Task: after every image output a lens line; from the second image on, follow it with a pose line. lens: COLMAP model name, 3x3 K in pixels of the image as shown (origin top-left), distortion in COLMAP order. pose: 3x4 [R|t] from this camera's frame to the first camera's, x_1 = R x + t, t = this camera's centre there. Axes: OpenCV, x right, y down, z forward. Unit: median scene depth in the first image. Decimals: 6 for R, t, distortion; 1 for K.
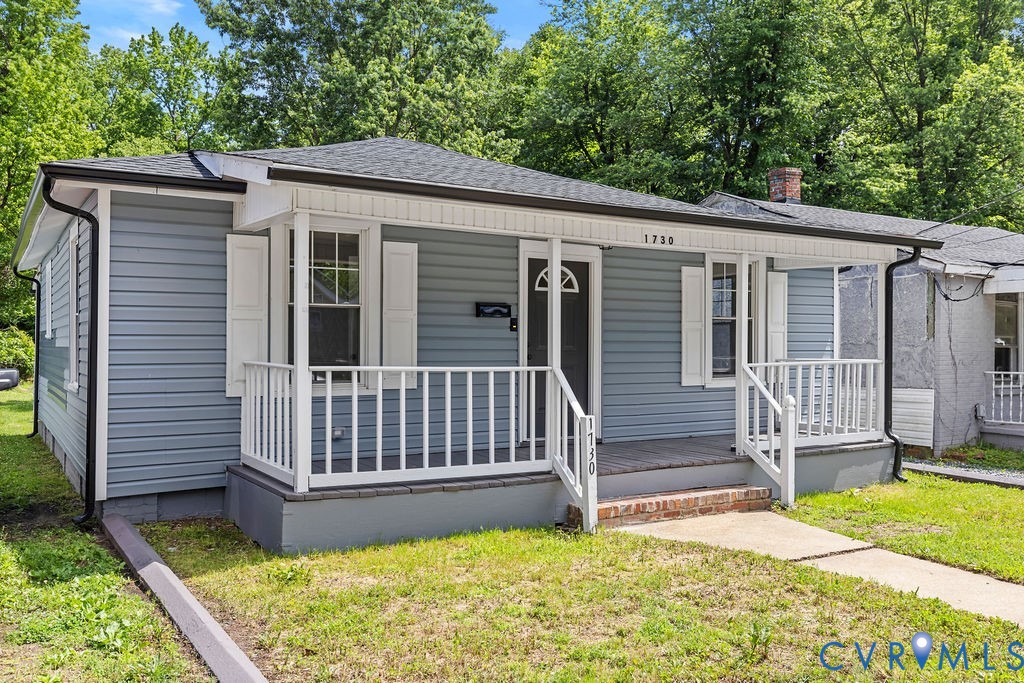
lens RADIAL K [[864.2, 0, 509.2], [0, 864.2, 344.8], [0, 0, 1]] dist [-0.039129, 0.002521]
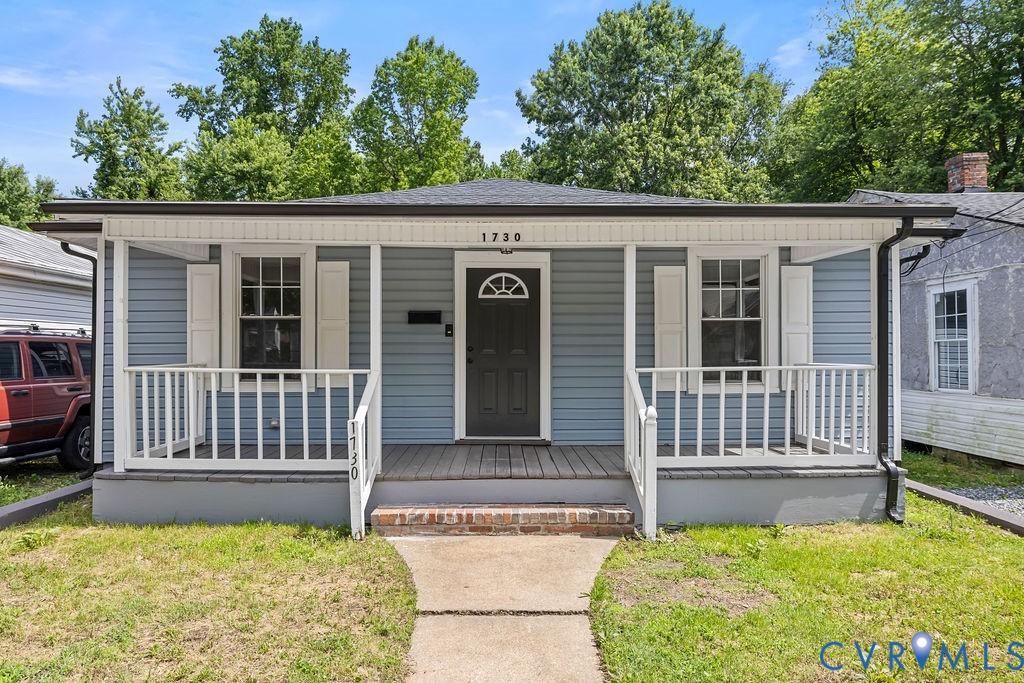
lens RADIAL K [[639.9, 0, 517.9], [0, 639.9, 345.4], [0, 0, 1]] dist [-0.008953, -0.005595]
pose [[0.866697, -0.010866, -0.498717, 0.477070], [0.005268, 0.999906, -0.012631, 0.005791], [0.498807, 0.008320, 0.866673, 0.350623]]
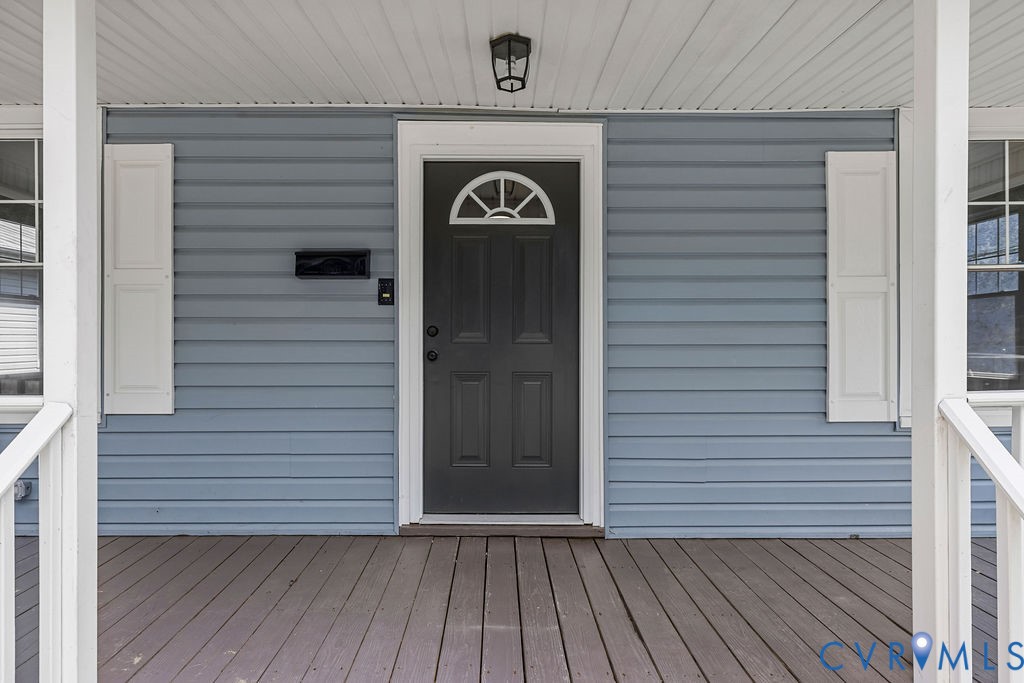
lens RADIAL K [[573.5, 0, 503.0], [0, 573.5, 330.4], [0, 0, 1]] dist [-0.007076, -0.000475]
pose [[0.854836, -0.005172, -0.518872, 0.237182], [0.005891, 0.999983, -0.000262, -0.000219], [0.518864, -0.002833, 0.854852, 0.747801]]
